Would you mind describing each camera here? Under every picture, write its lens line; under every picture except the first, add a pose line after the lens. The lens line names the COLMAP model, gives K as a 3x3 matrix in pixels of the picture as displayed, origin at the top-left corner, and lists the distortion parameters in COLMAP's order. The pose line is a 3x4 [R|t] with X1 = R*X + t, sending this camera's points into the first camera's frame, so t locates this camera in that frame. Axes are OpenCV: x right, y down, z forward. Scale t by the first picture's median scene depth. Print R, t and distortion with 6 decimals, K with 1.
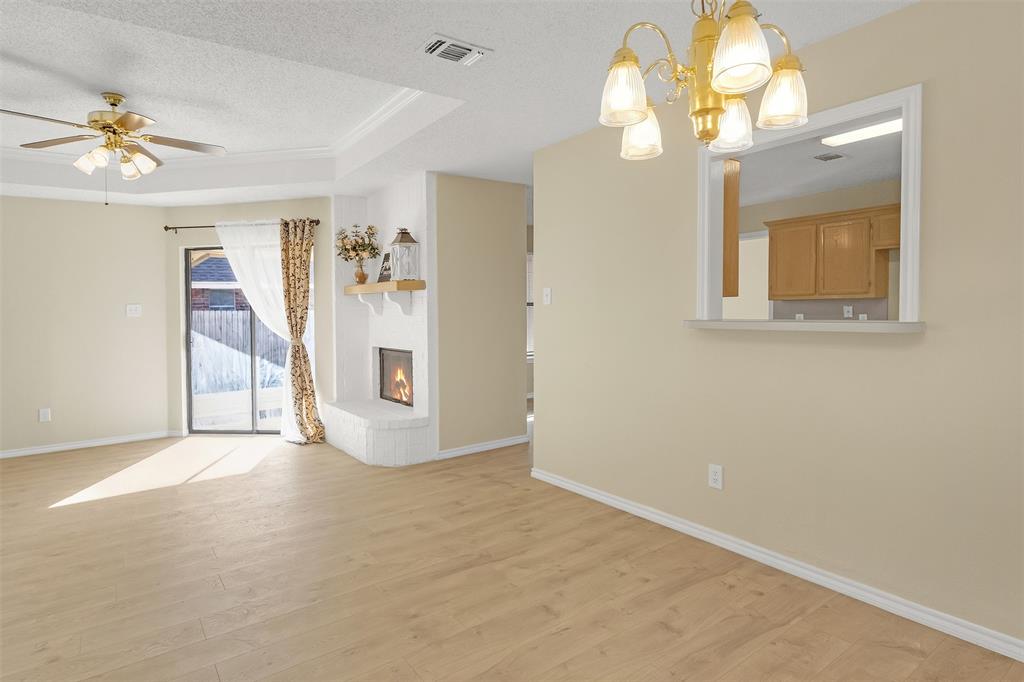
lens RADIAL K [[560.1, 0, 511.2], [0, 560.1, 335.1], [0, 0, 1]] dist [0.000146, -0.000182]
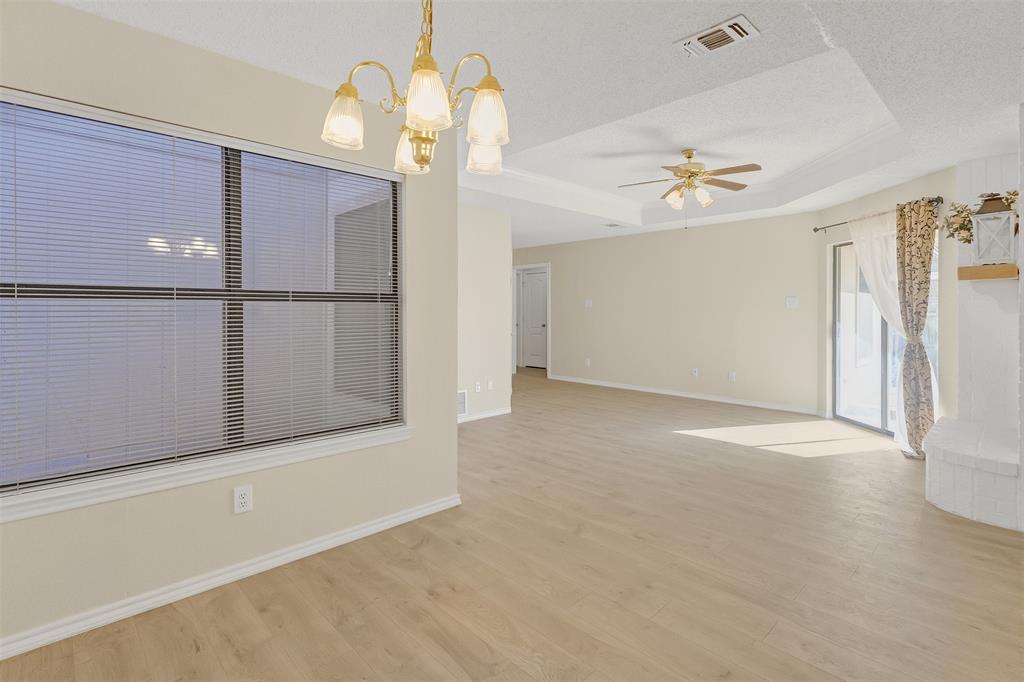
lens RADIAL K [[506.2, 0, 486.3], [0, 506.2, 309.5], [0, 0, 1]] dist [-0.001367, 0.001047]
pose [[0.087997, 0.024901, -0.995809, 0.544099], [-0.049687, 0.998553, 0.020579, -0.029413], [0.994881, 0.047668, 0.089107, 0.405509]]
